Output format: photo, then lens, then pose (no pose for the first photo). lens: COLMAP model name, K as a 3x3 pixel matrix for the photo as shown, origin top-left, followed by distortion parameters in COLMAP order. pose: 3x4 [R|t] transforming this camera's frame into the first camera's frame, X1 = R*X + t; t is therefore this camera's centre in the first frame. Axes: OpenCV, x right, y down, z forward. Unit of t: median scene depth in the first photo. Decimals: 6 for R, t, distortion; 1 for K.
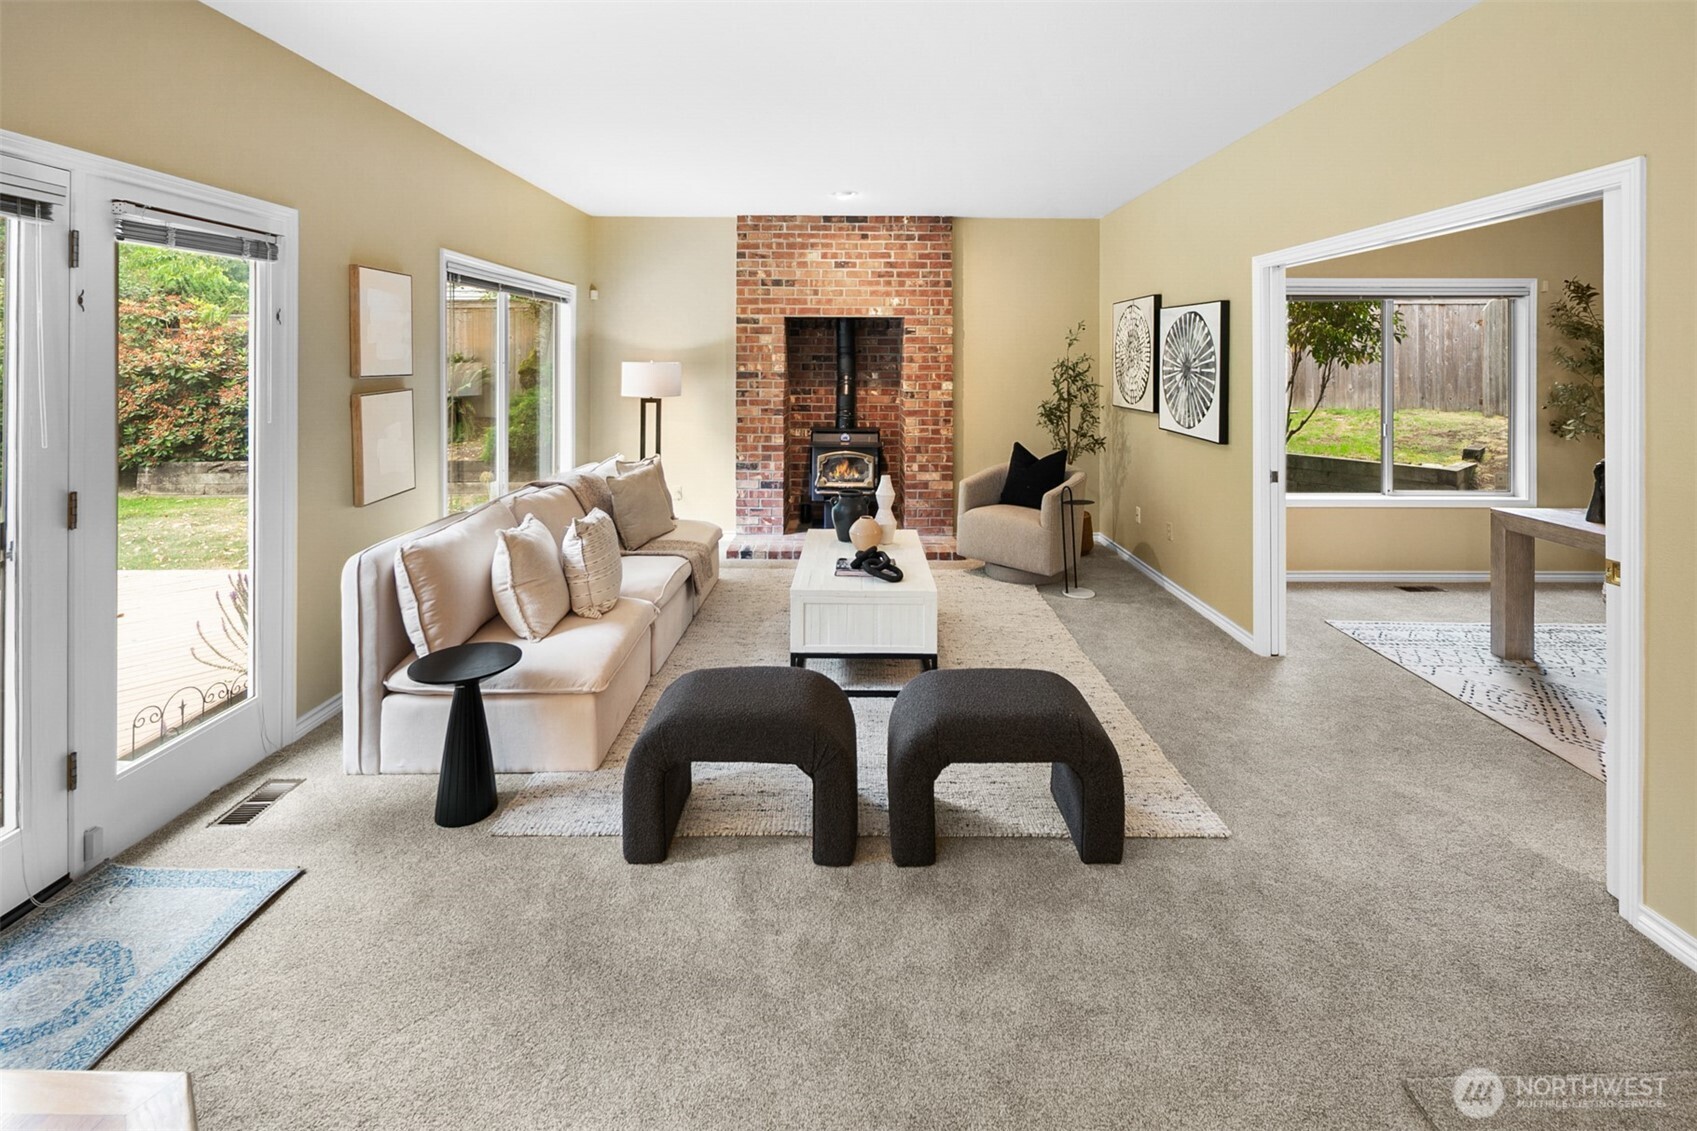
lens RADIAL K [[750.9, 0, 854.5], [0, 750.9, 505.6], [0, 0, 1]] dist [0.000268, -0.000106]
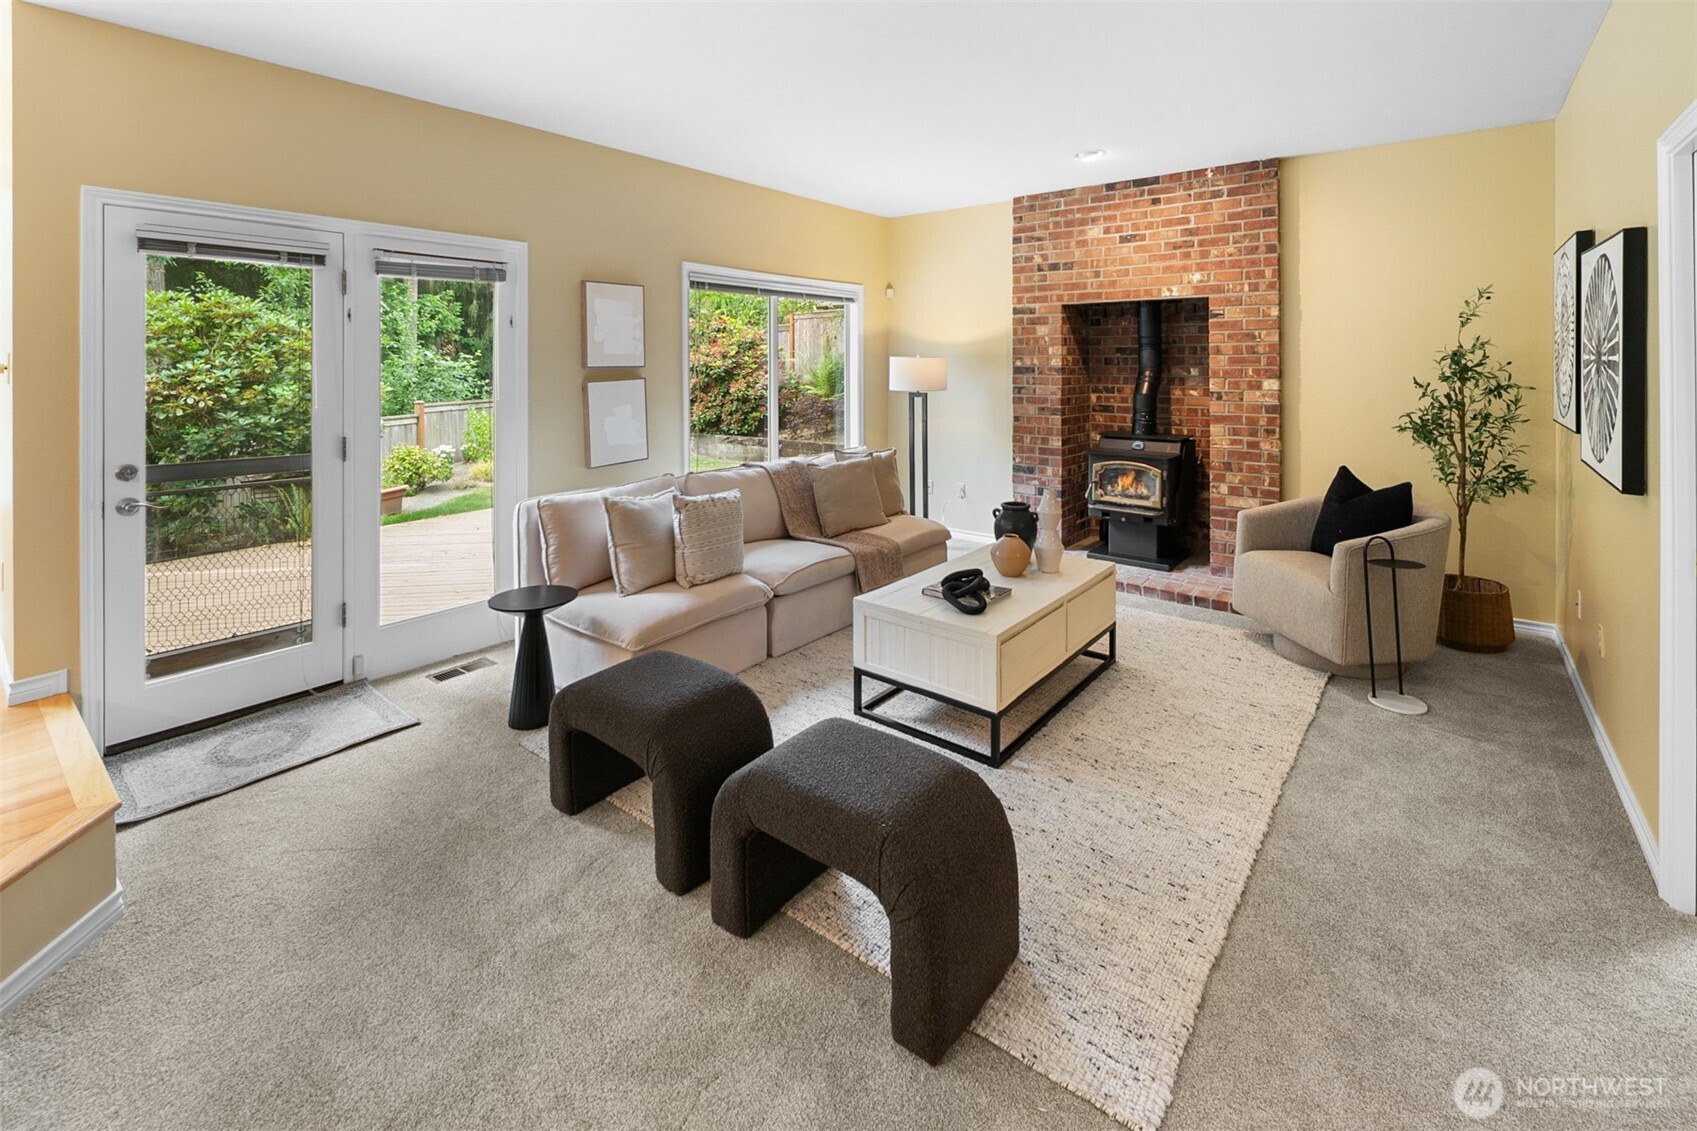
lens RADIAL K [[750.1, 0, 849.7], [0, 750.1, 487.9], [0, 0, 1]] dist [0.000846, 0.000121]
pose [[0.772091, 0.099900, -0.627611, 0.291574], [-0.114608, 0.993263, 0.017112, -0.022946], [0.625093, 0.058717, 0.778339, 0.167727]]
